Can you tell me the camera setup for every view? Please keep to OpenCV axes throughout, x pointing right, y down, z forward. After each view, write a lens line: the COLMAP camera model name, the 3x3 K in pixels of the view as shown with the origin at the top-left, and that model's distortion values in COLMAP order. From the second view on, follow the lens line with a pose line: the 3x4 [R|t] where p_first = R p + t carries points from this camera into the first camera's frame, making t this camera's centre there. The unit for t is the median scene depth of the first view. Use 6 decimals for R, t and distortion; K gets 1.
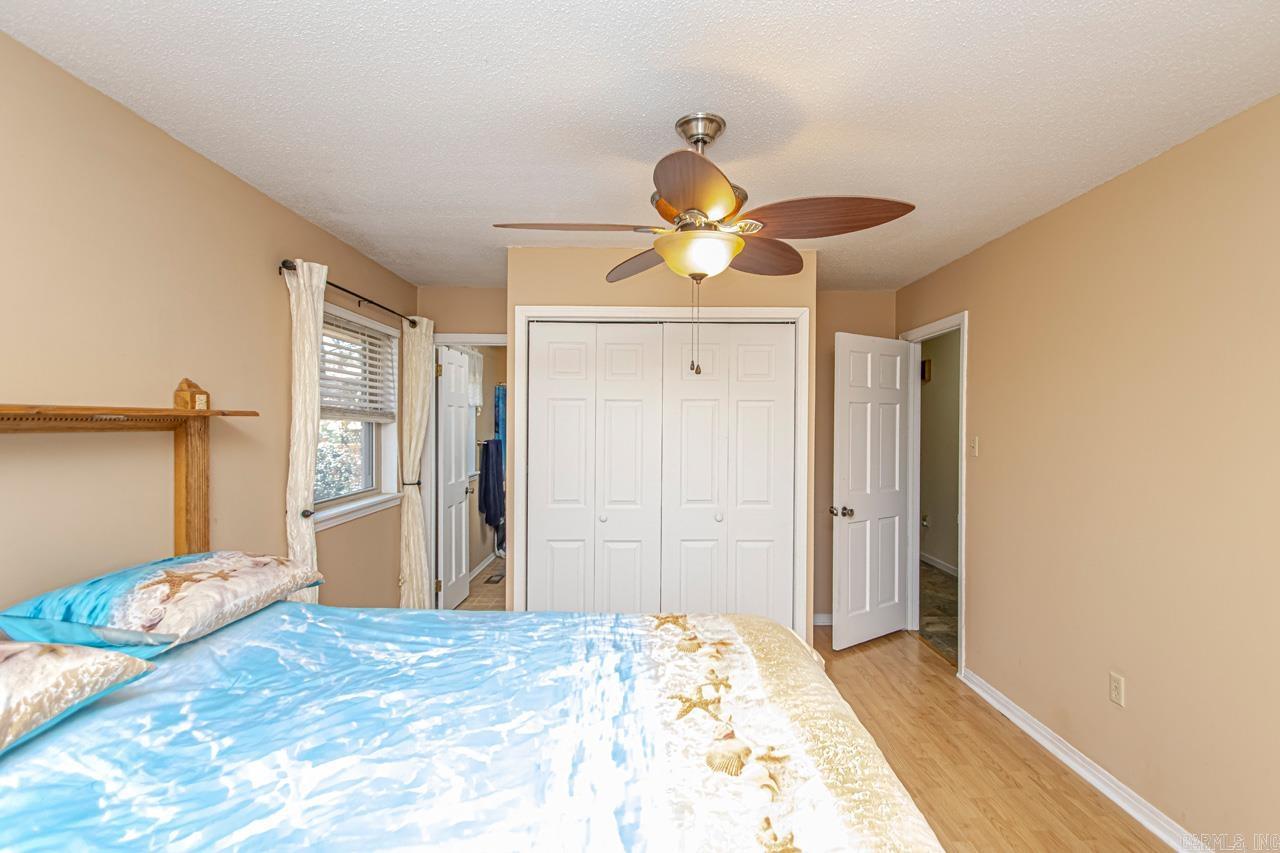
lens RADIAL K [[597.0, 0, 640.0], [0, 597.0, 430.5], [0, 0, 1]] dist [0.018756, -0.015832]
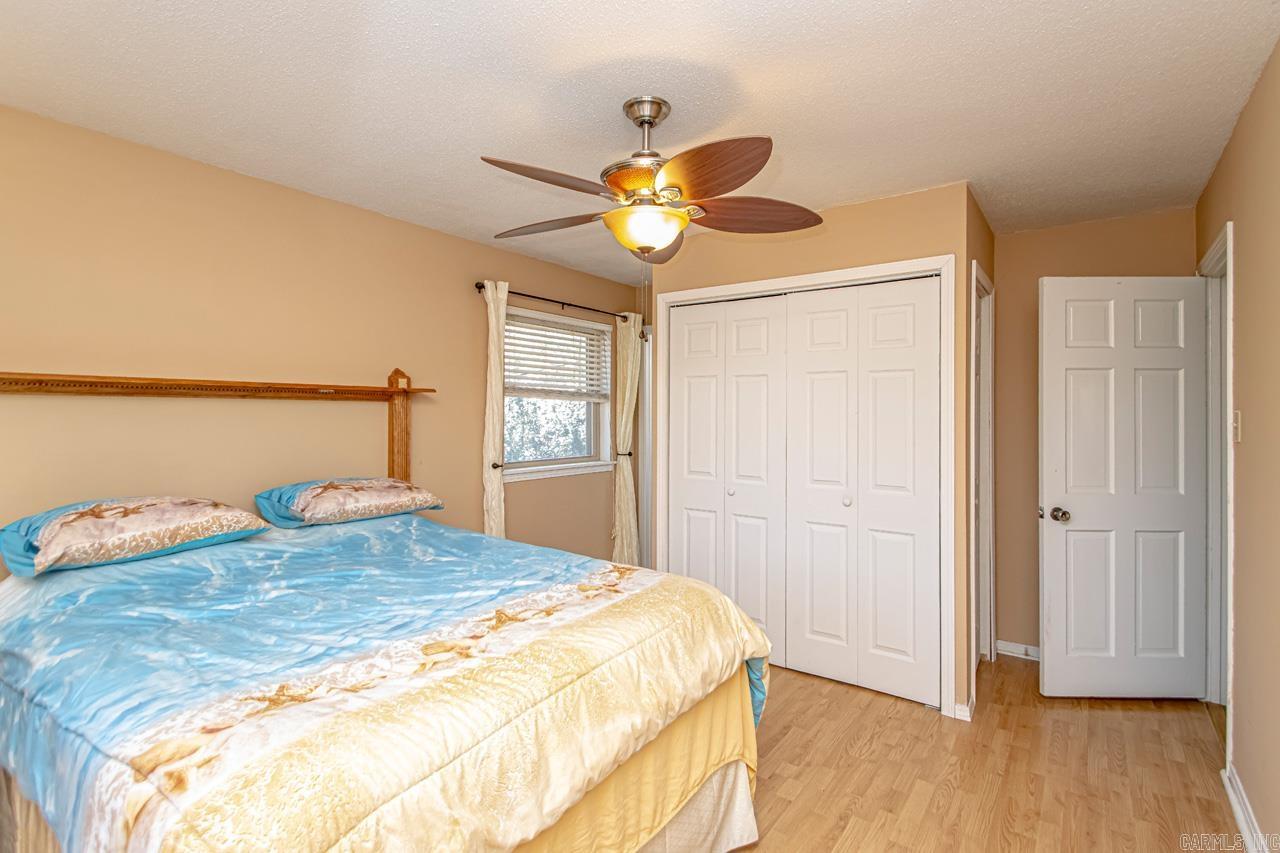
lens RADIAL K [[597.0, 0, 633.3], [0, 597.0, 418.1], [0, 0, 1]] dist [0.018756, -0.015832]
pose [[0.801183, 0.007016, -0.598378, 0.613422], [-0.010739, 0.999939, -0.002654, 0.037361], [0.598323, 0.008552, 0.801209, 0.121420]]
